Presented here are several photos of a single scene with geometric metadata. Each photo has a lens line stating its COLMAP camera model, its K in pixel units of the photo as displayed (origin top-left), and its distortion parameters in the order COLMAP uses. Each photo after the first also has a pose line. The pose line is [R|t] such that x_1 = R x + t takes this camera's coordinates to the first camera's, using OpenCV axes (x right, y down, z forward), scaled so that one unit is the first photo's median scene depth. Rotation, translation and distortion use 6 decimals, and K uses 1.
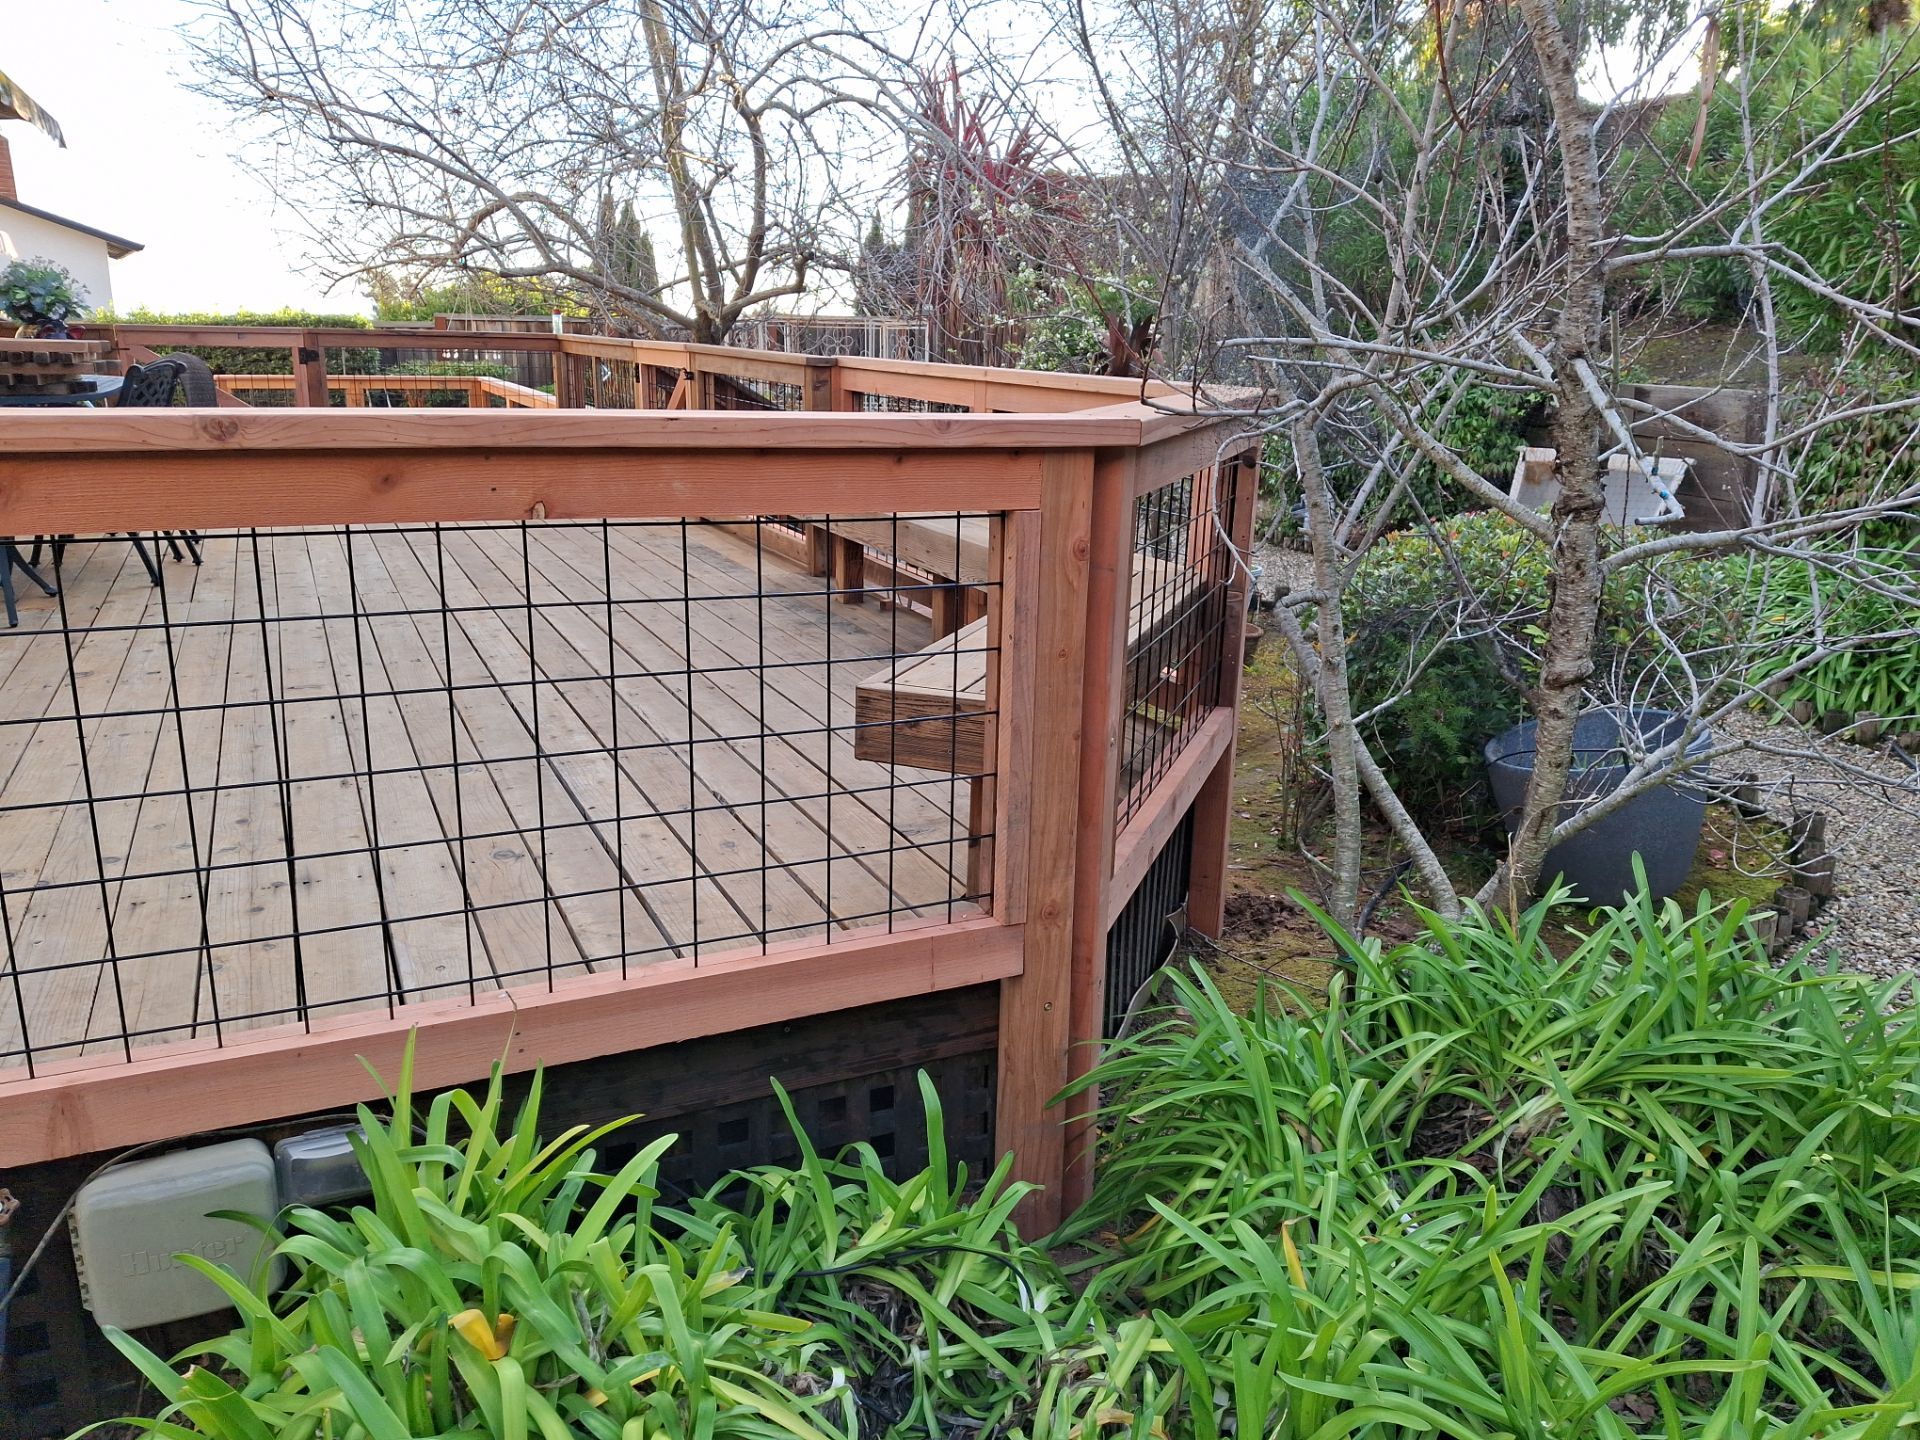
lens RADIAL K [[1436.4, 0, 982.4], [0, 1436.4, 712.9], [0, 0, 1]] dist [0.038816, -0.057786]
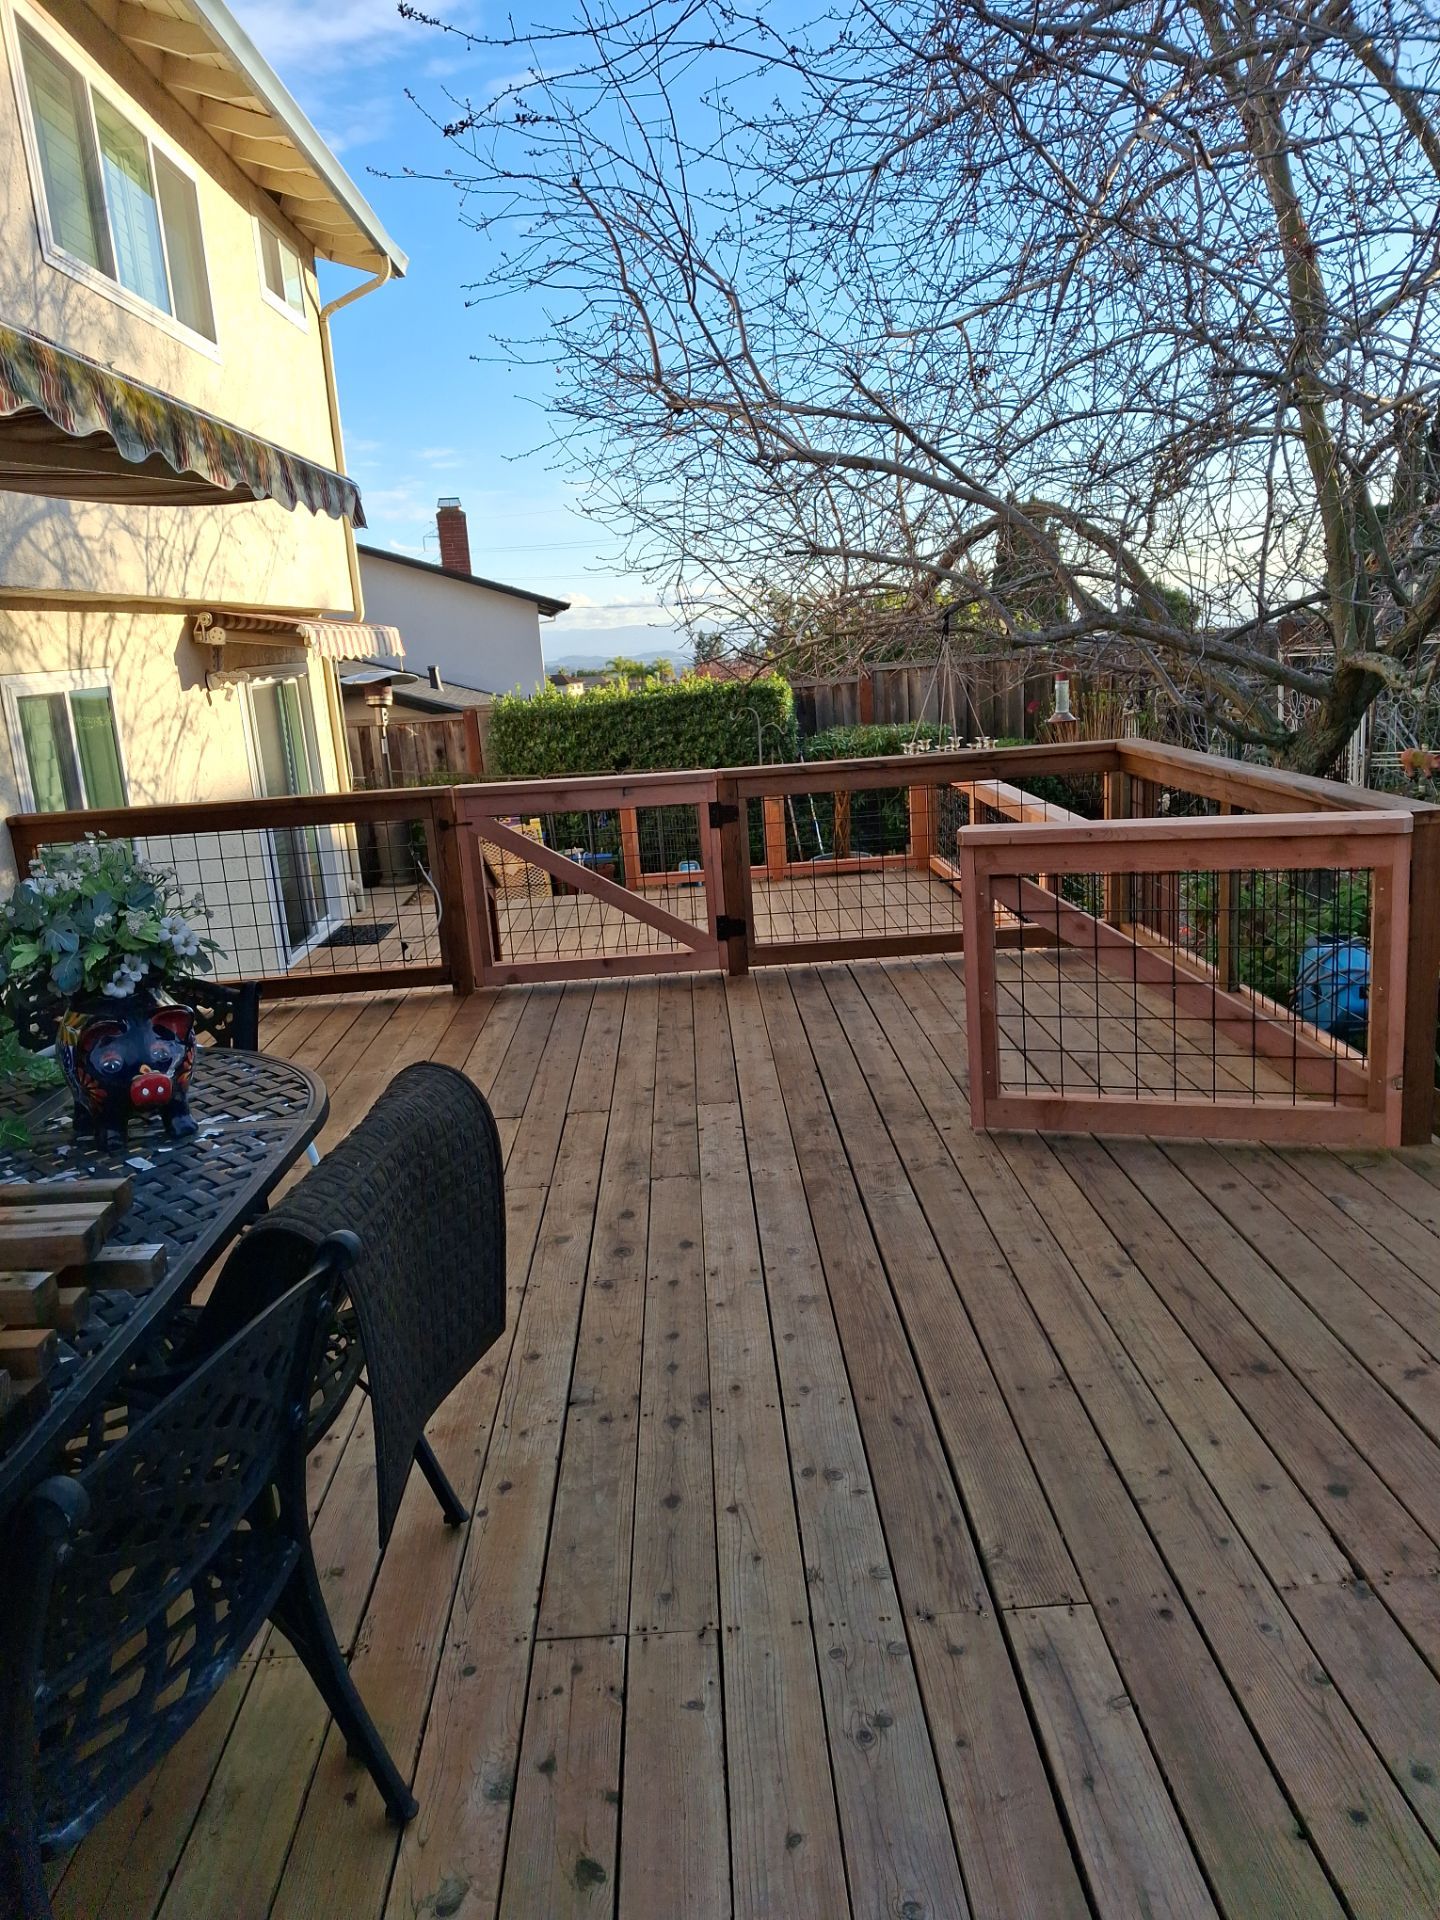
lens RADIAL K [[1436.4, 0, 712.6], [0, 1436.4, 963.7], [0, 0, 1]] dist [0.038816, -0.057786]
pose [[0.907720, 0.006892, -0.419521, -0.197340], [-0.017696, 0.999604, -0.021867, -0.155942], [0.419204, 0.027273, 0.907482, 0.409700]]
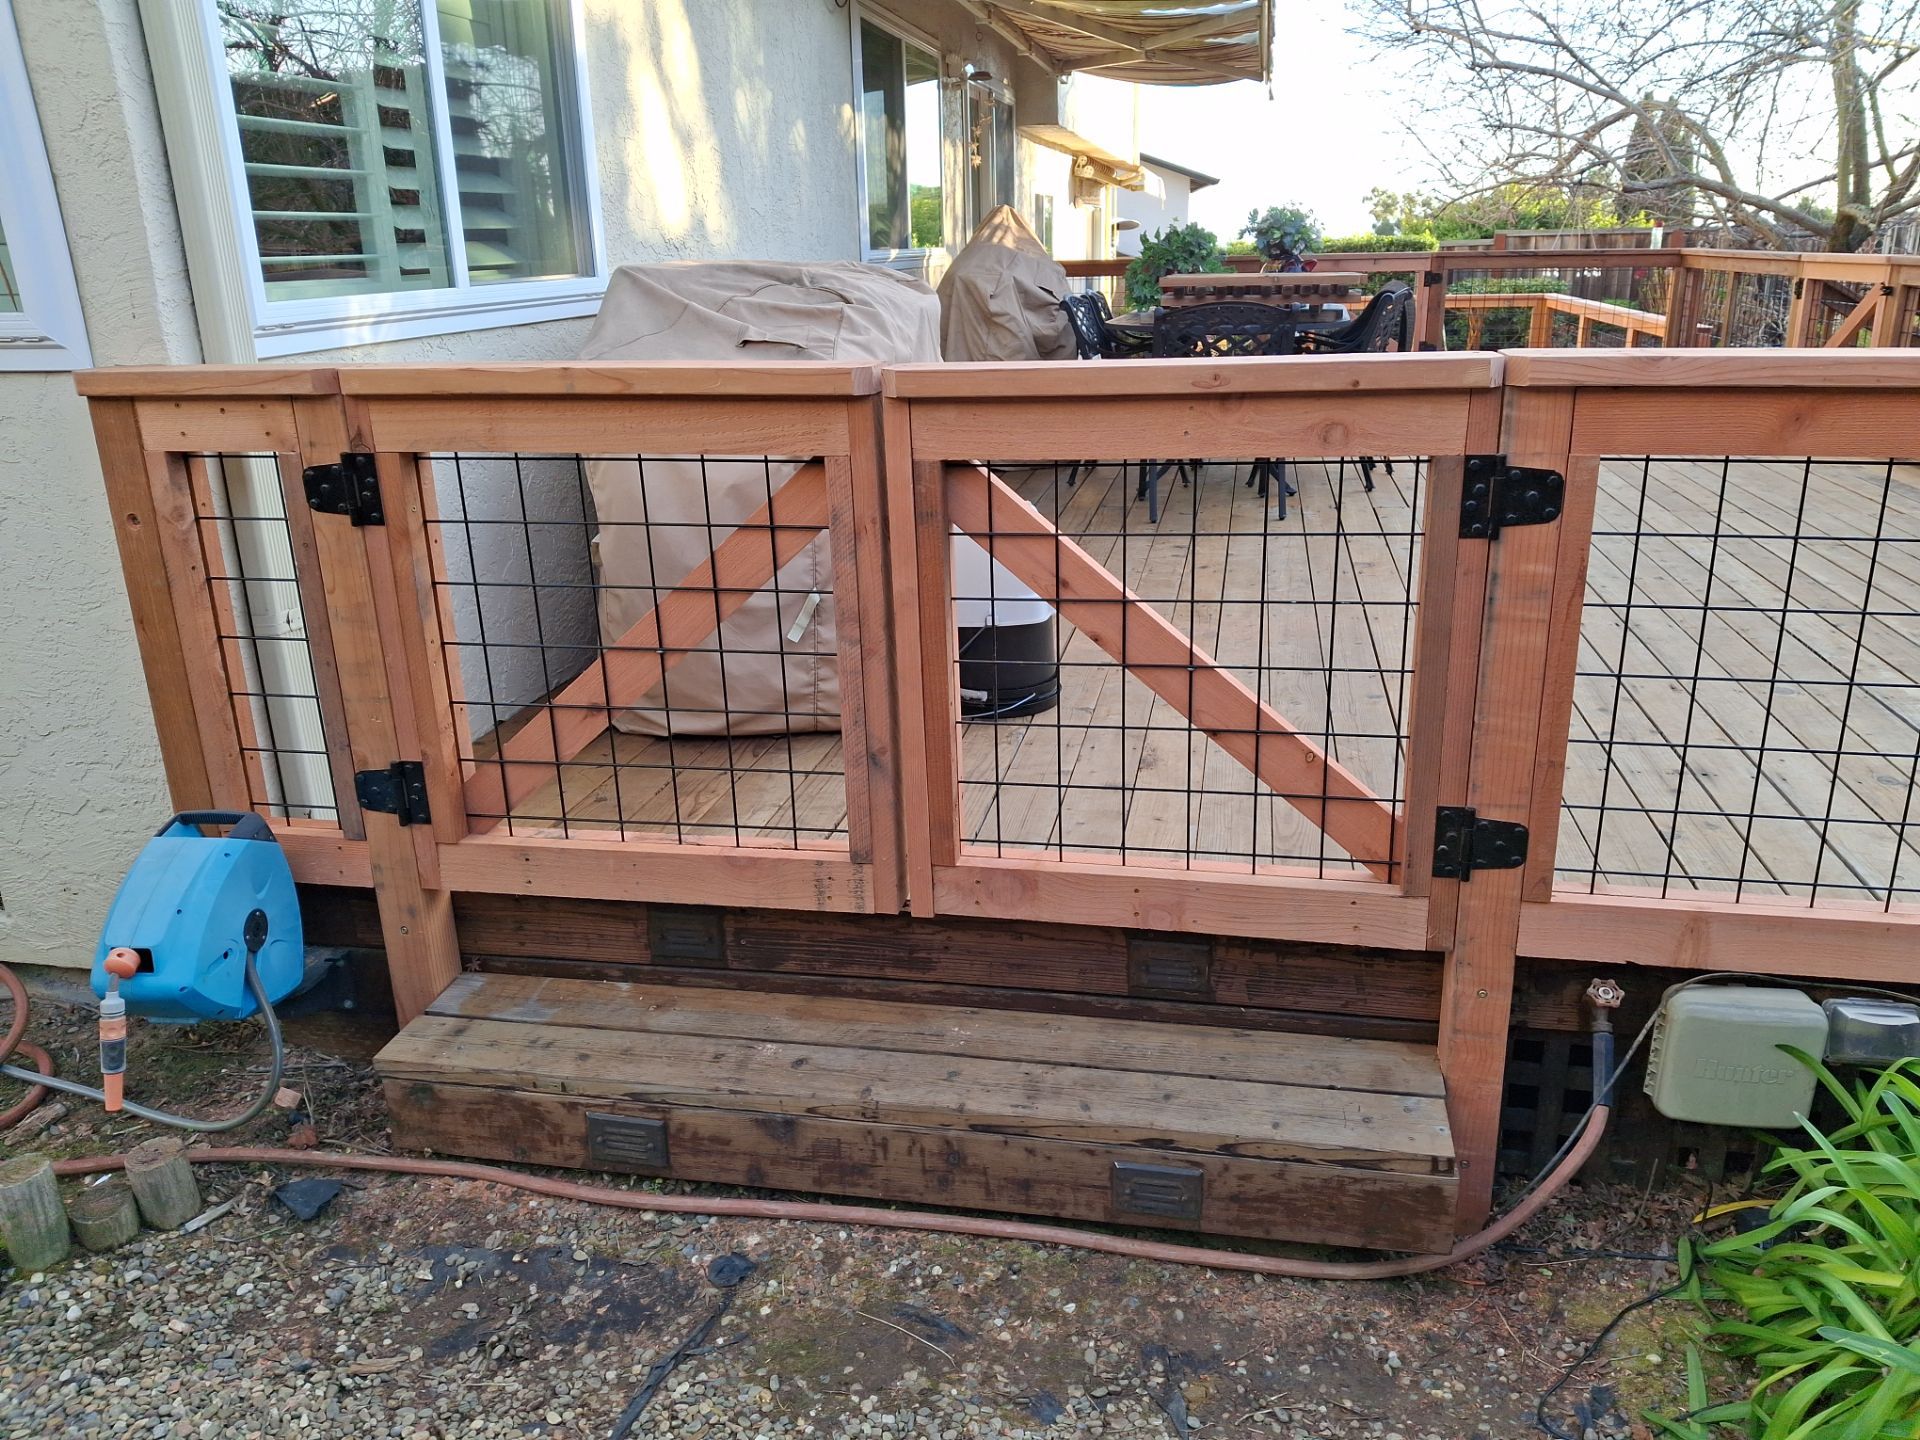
lens RADIAL K [[1436.4, 0, 980.5], [0, 1436.4, 709.3], [0, 0, 1]] dist [0.038816, -0.057786]
pose [[0.806831, 0.145439, -0.572601, -0.073755], [-0.114954, 0.989348, 0.089314, 0.008513], [0.579491, -0.006238, 0.814955, -0.055608]]
